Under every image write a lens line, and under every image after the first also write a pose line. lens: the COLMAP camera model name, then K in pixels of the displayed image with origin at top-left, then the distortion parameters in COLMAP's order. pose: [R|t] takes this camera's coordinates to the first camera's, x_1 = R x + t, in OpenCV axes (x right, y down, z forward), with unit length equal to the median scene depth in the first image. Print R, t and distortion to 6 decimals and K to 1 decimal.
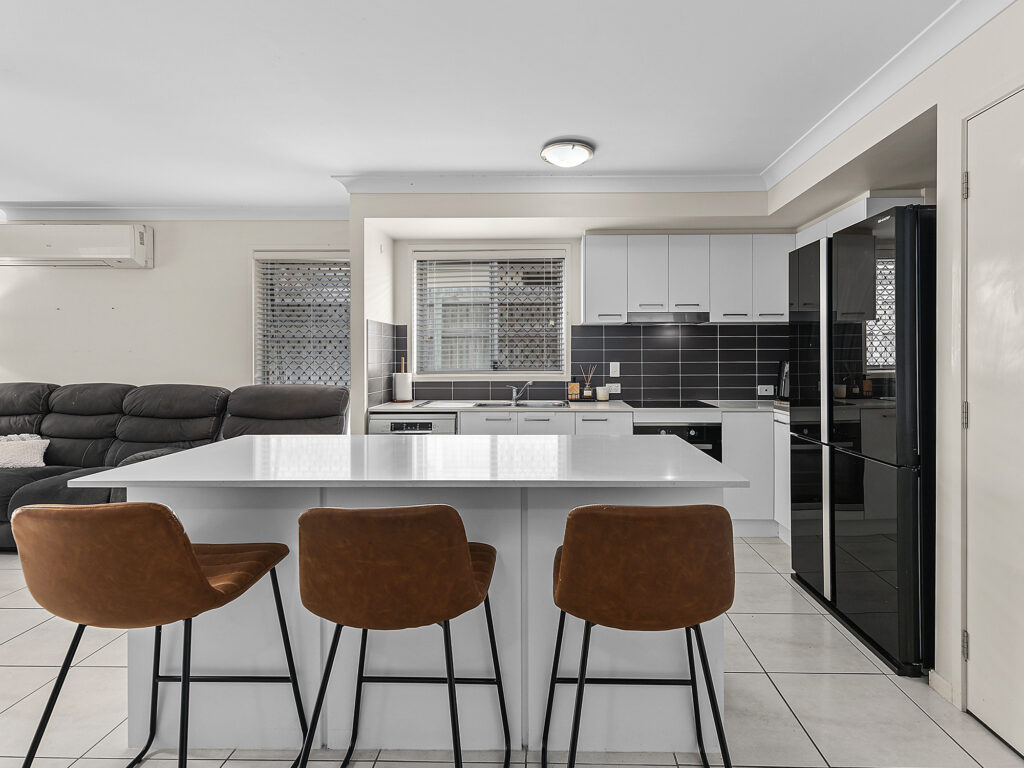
lens RADIAL K [[469.7, 0, 517.7], [0, 469.7, 360.1], [0, 0, 1]] dist [0.002391, -0.002140]
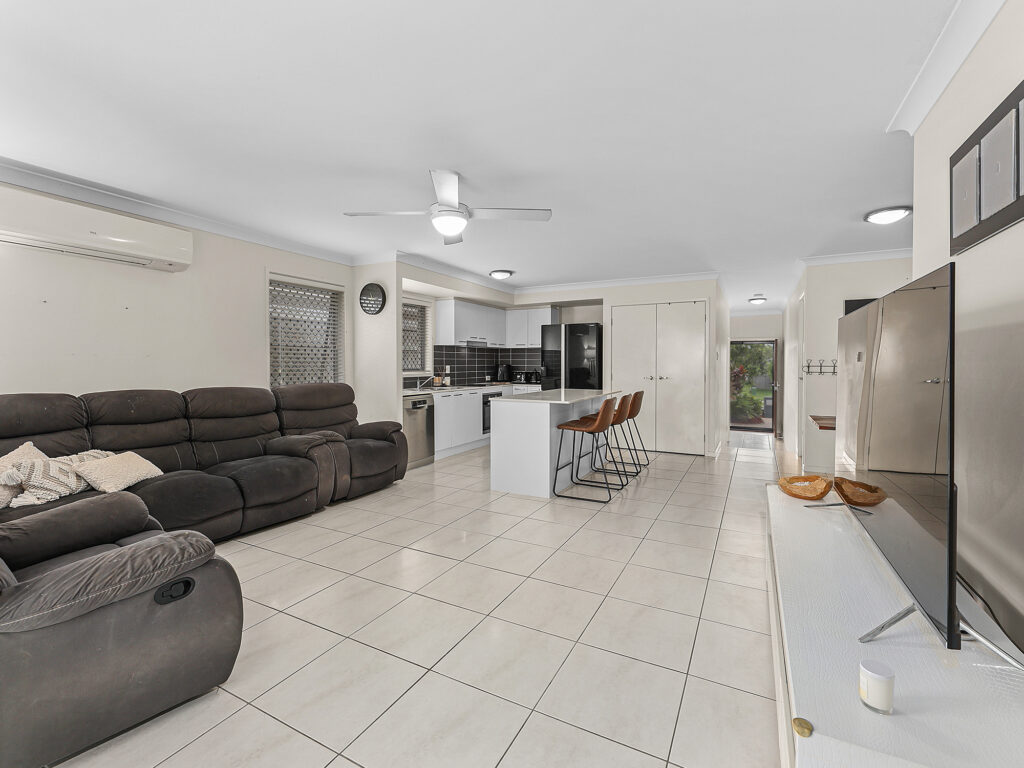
lens RADIAL K [[469.7, 0, 500.8], [0, 469.7, 365.9], [0, 0, 1]] dist [0.002391, -0.002140]
pose [[0.467432, -0.003445, 0.884022, -1.363020], [0.002784, 0.999993, 0.002425, 0.002008], [-0.884025, 0.001327, 0.467438, -0.070008]]
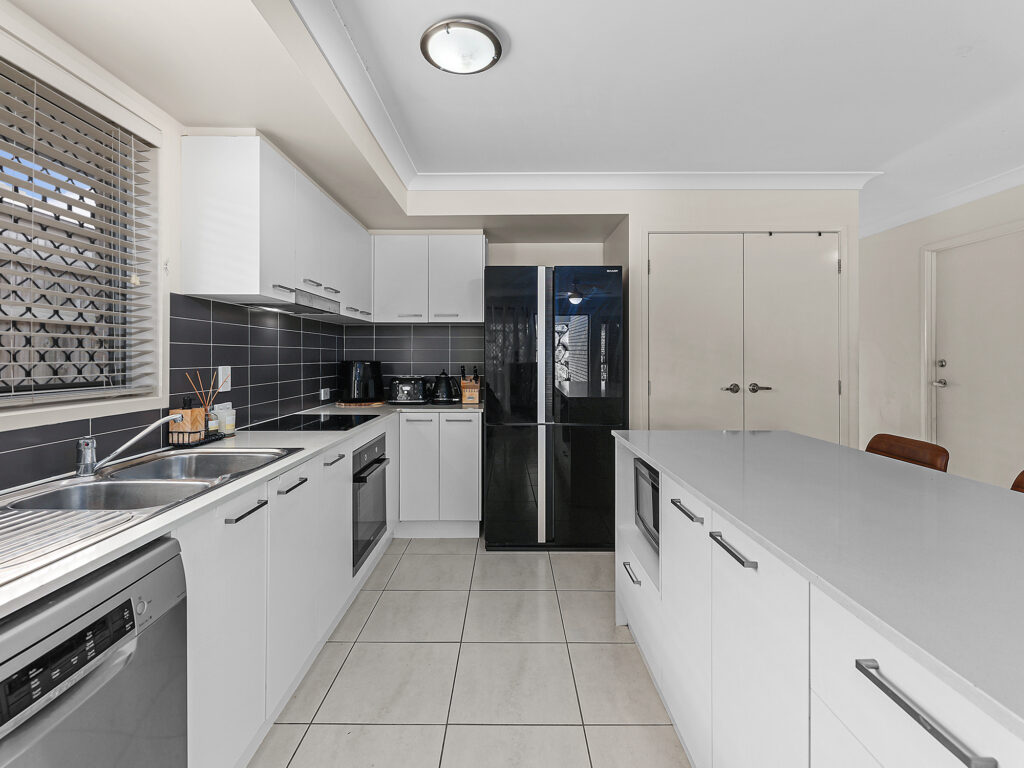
lens RADIAL K [[469.7, 0, 511.0], [0, 469.7, 359.3], [0, 0, 1]] dist [0.002391, -0.002140]
pose [[-0.021232, -0.005165, 0.999761, -0.381470], [0.004693, 0.999975, 0.005266, -0.005498], [-0.999764, 0.004804, -0.021208, 0.658659]]
